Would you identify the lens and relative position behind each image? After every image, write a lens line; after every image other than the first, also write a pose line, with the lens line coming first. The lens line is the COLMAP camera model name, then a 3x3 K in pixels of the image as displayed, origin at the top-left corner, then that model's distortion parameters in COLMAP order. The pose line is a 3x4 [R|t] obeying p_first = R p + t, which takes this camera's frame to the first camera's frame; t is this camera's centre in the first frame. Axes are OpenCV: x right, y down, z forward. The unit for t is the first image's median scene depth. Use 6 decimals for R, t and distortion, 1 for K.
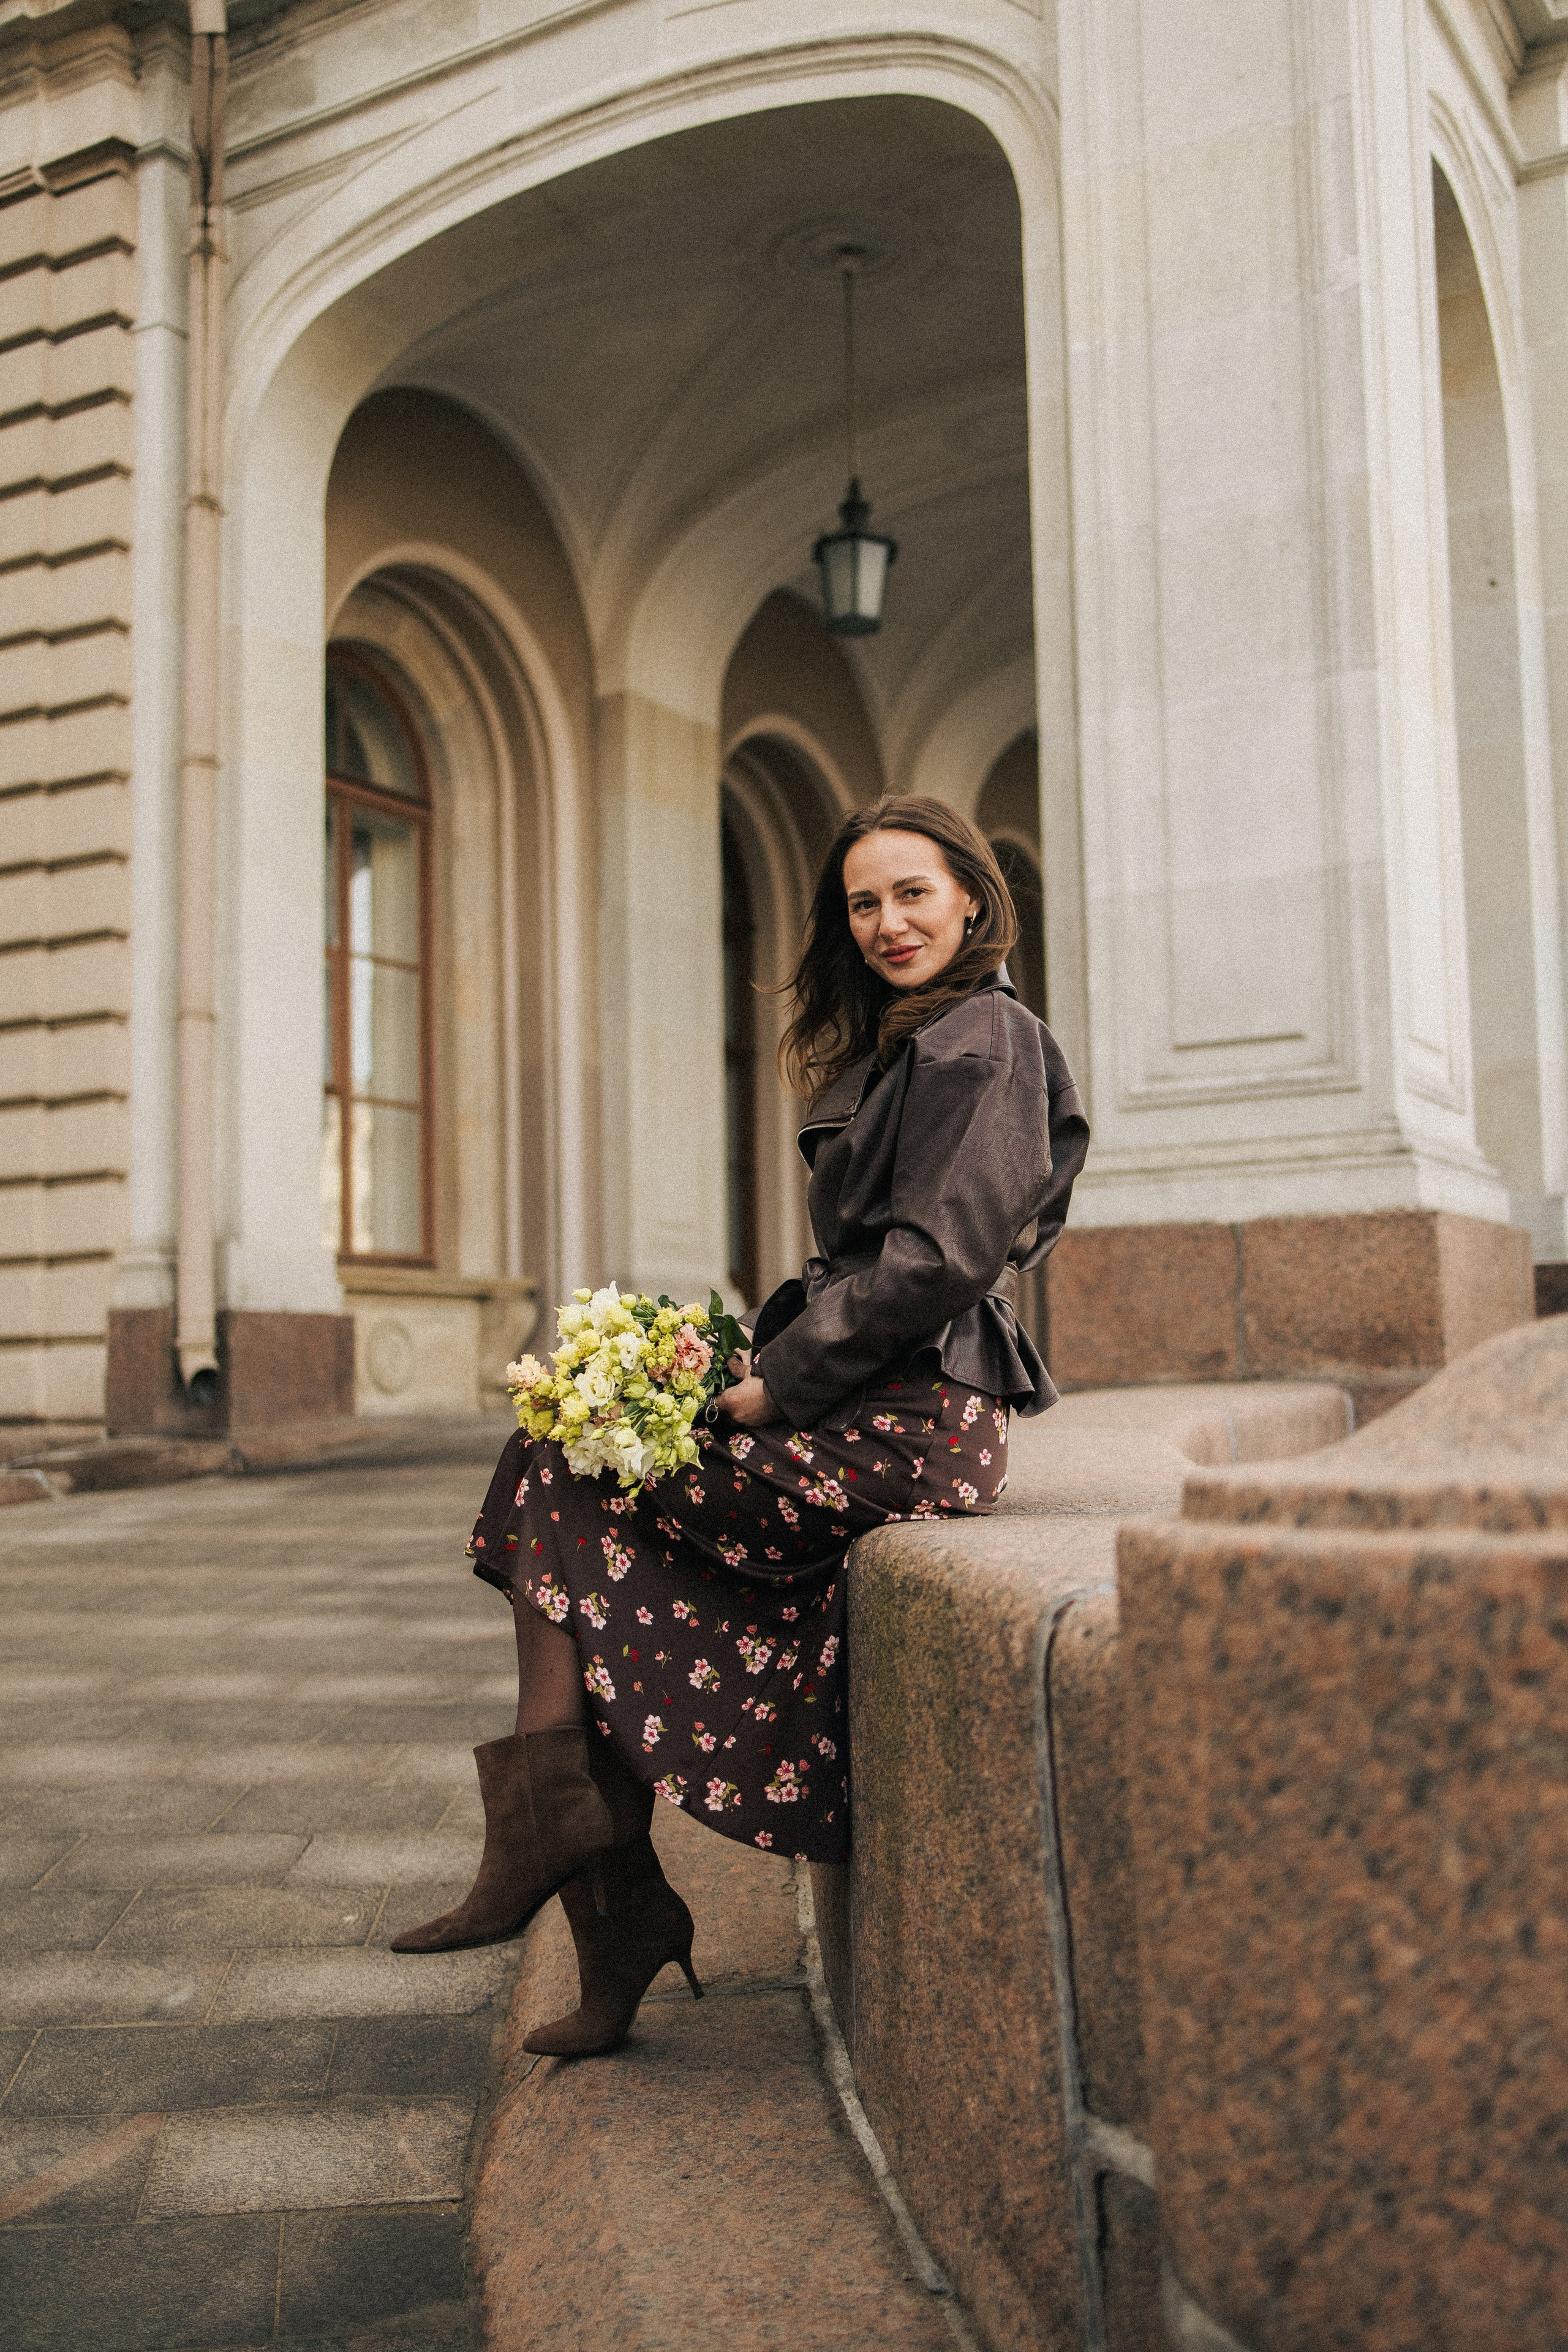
lens RADIAL K [[2338.0, 0, 784.0], [0, 2338.0, 1176.0], [0, 0, 1]] dist [0.006785, 0.002914]
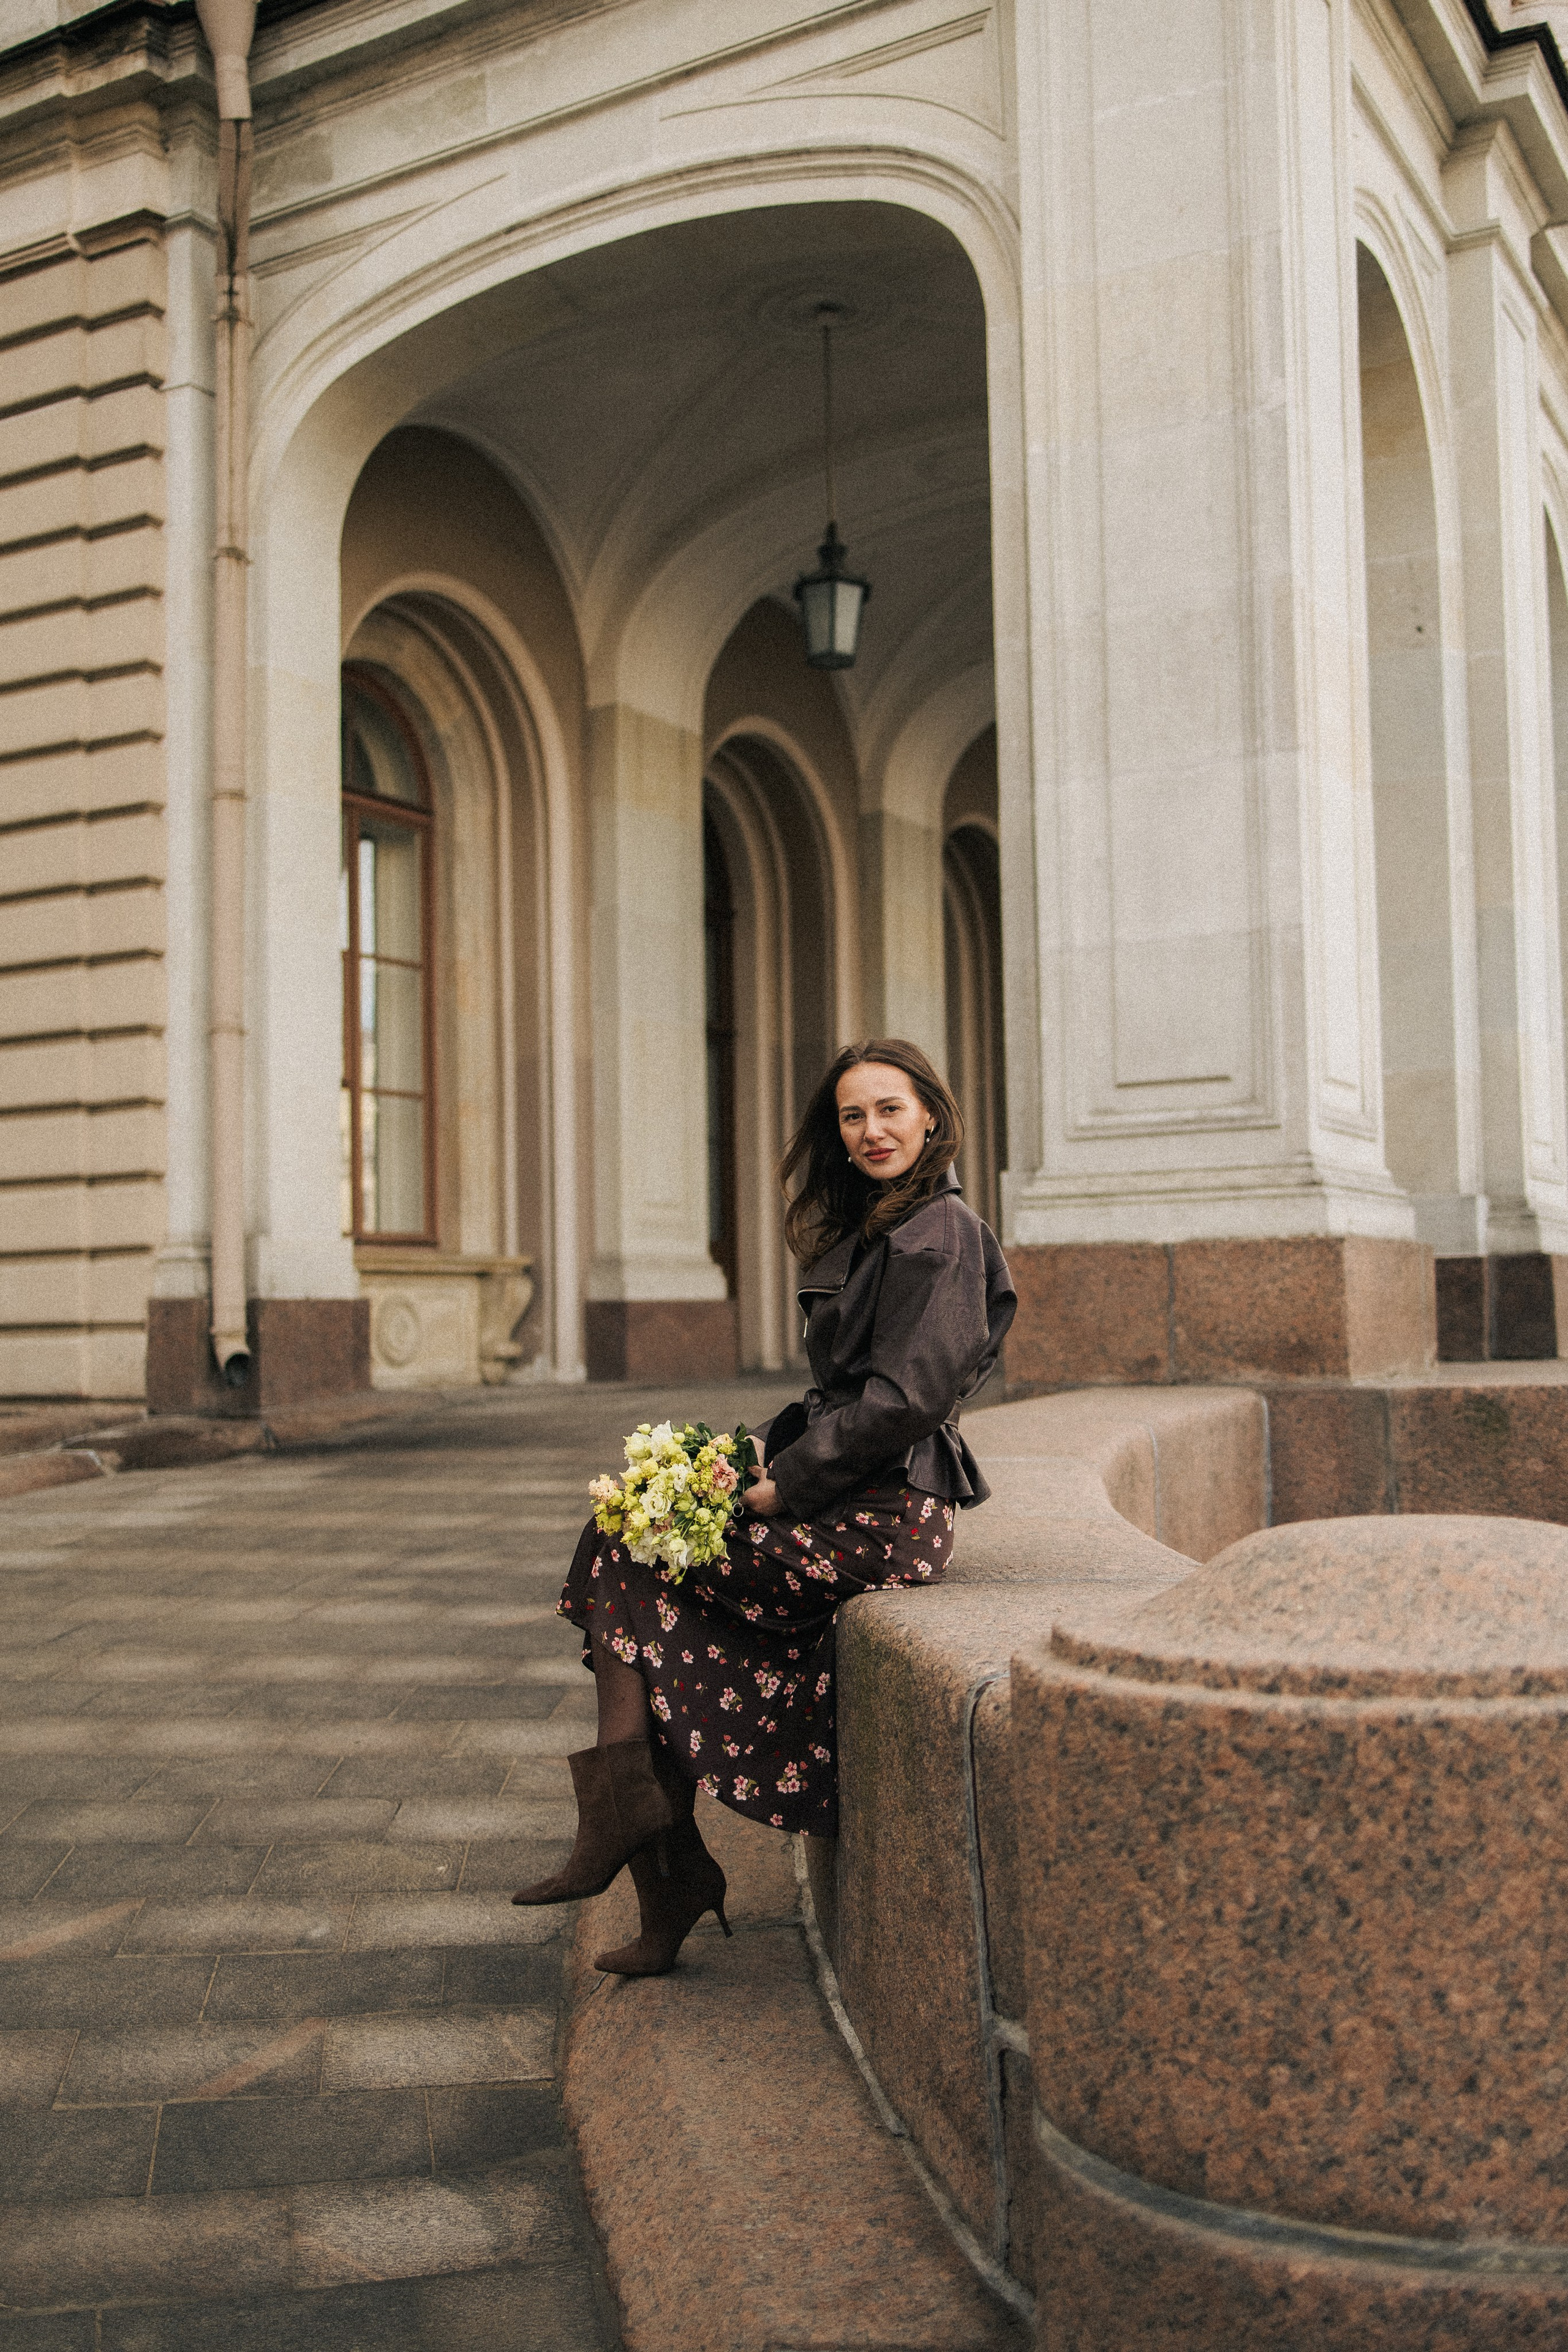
lens RADIAL K [[2340.7, 0, 780.8], [0, 2340.7, 1172.1], [0, 0, 1]] dist [0.013355, -0.028908]
pose [[0.999927, 0.002675, 0.011808, -0.007135], [-0.003042, 0.999510, 0.031163, -0.045239], [-0.011718, -0.031196, 0.999445, -0.117833]]
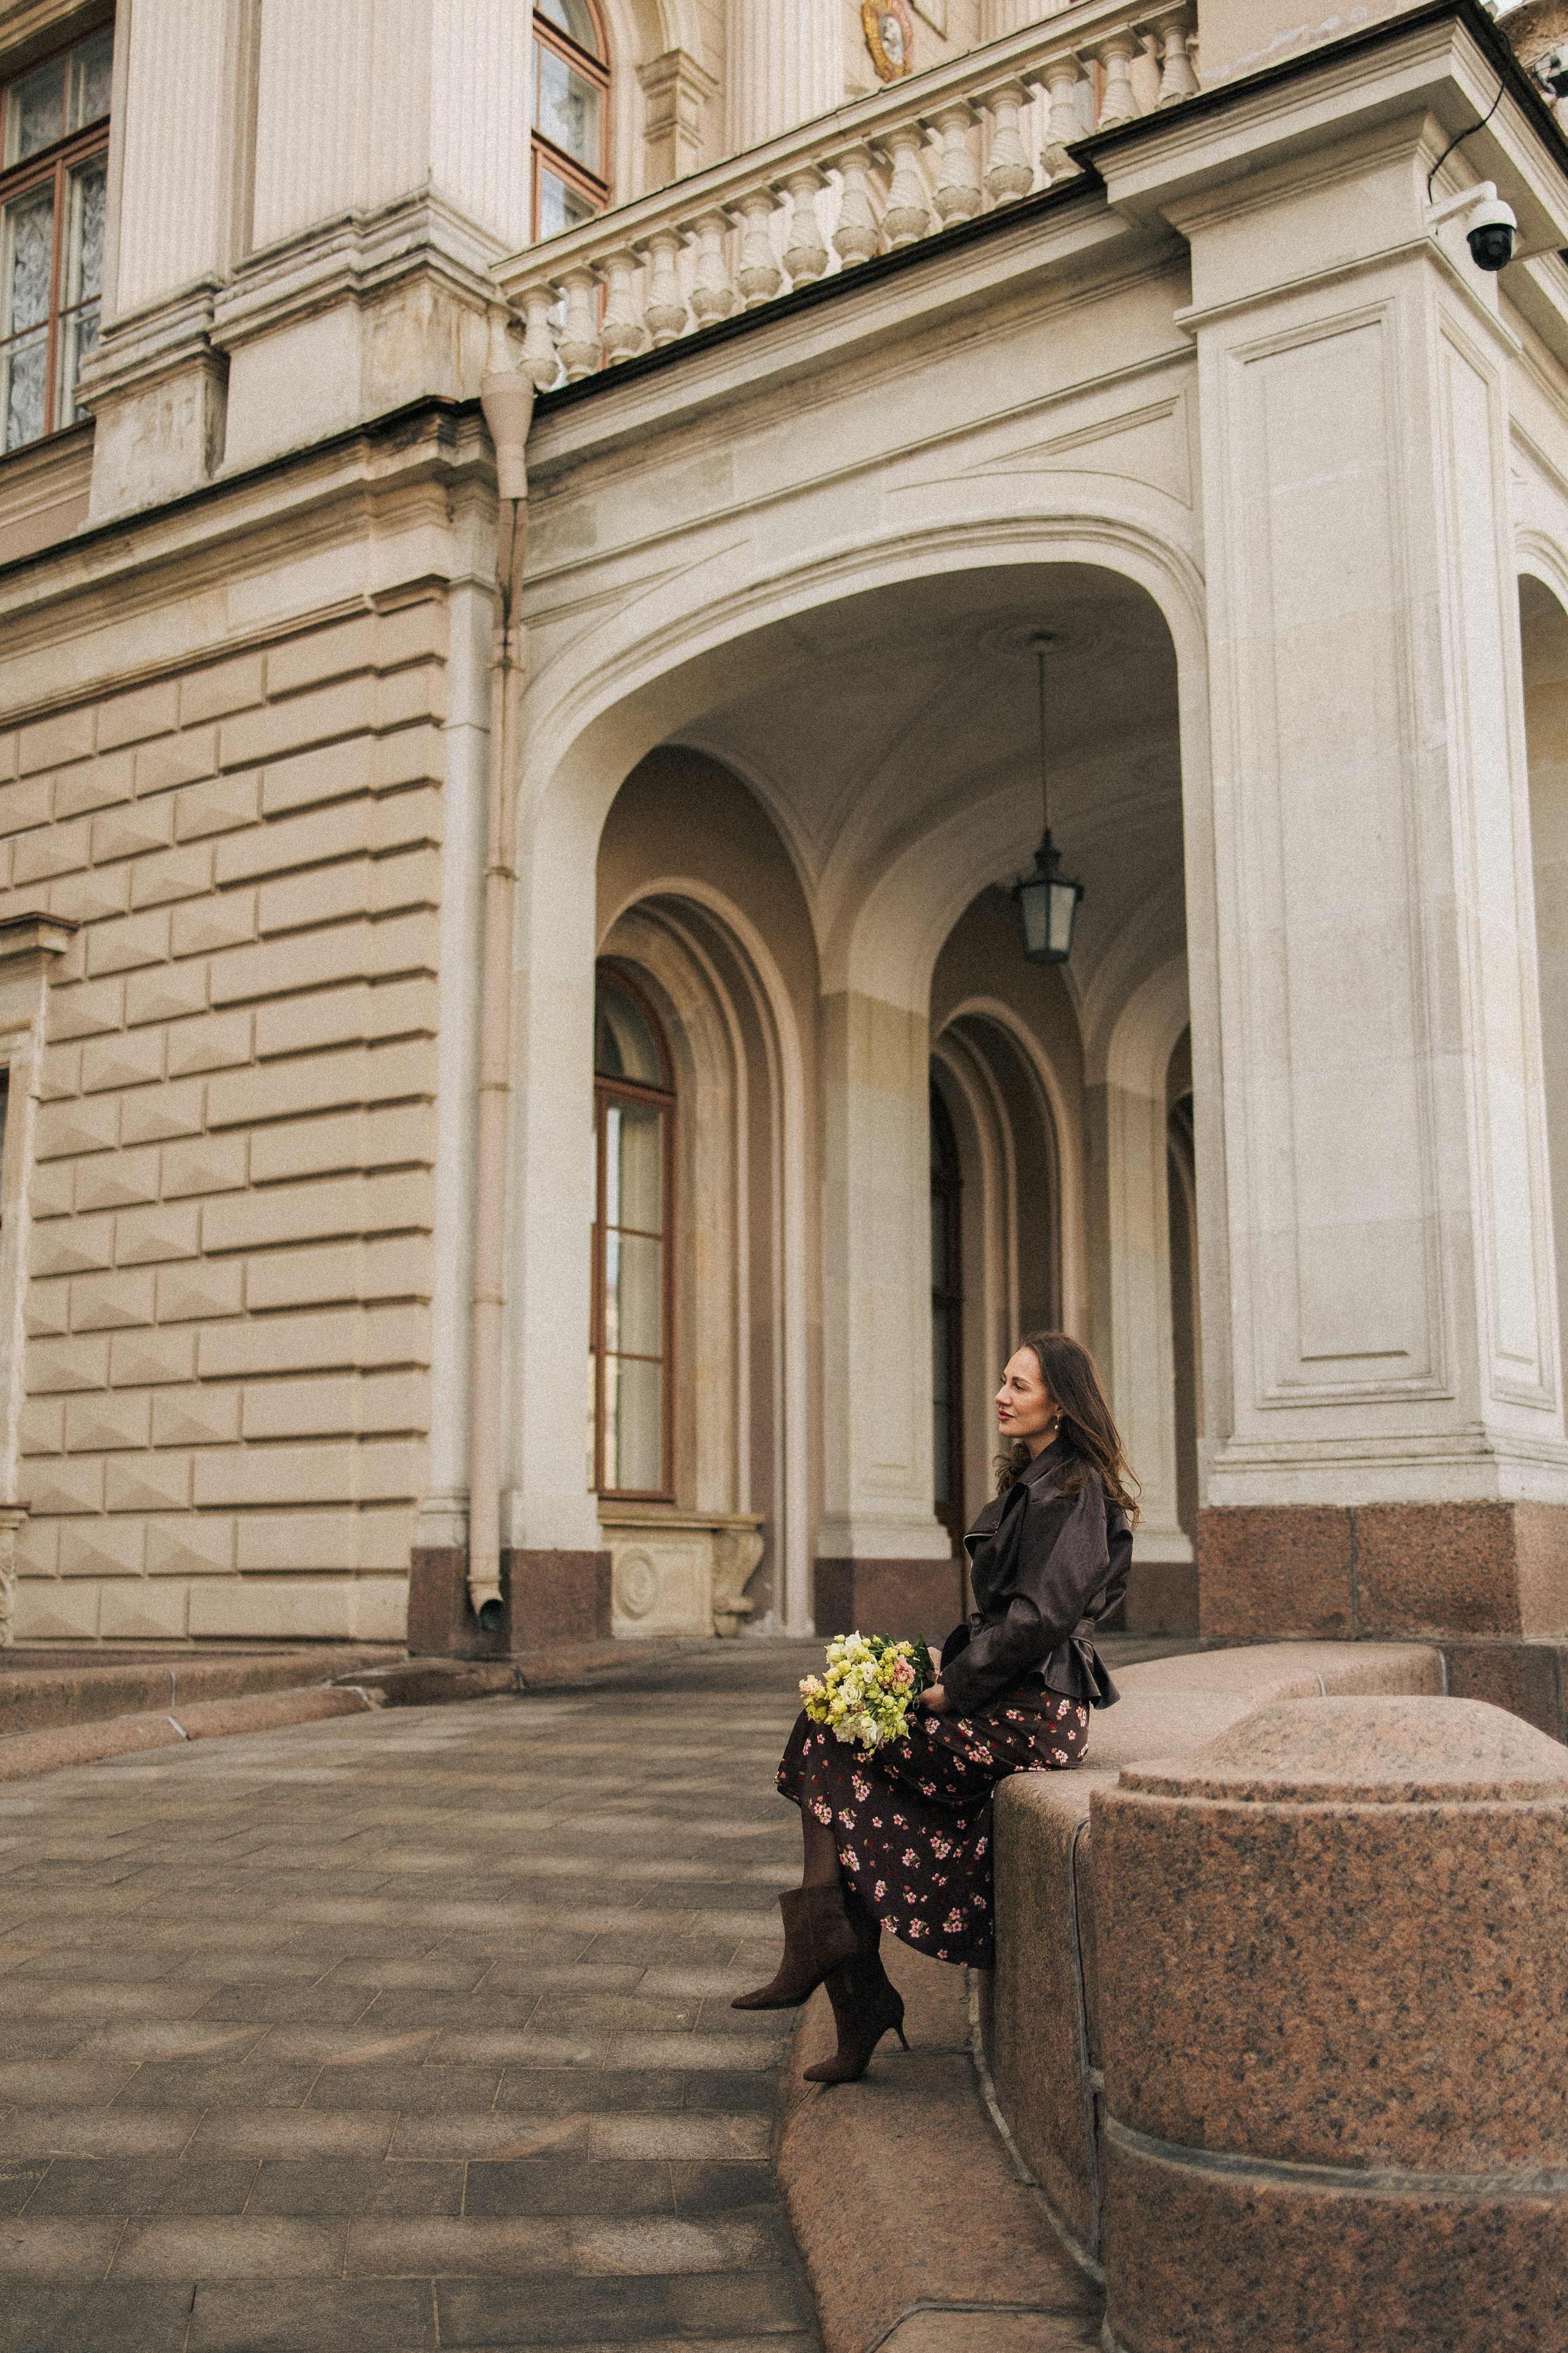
lens RADIAL K [[2449.6, 0, 766.8], [0, 2449.6, 1166.5], [0, 0, 1]] dist [-0.000845, -0.011810]
pose [[0.995496, 0.001942, -0.094785, 0.010167], [-0.009161, 0.997082, -0.075788, -0.052589], [0.094361, 0.076315, 0.992609, -0.281228]]
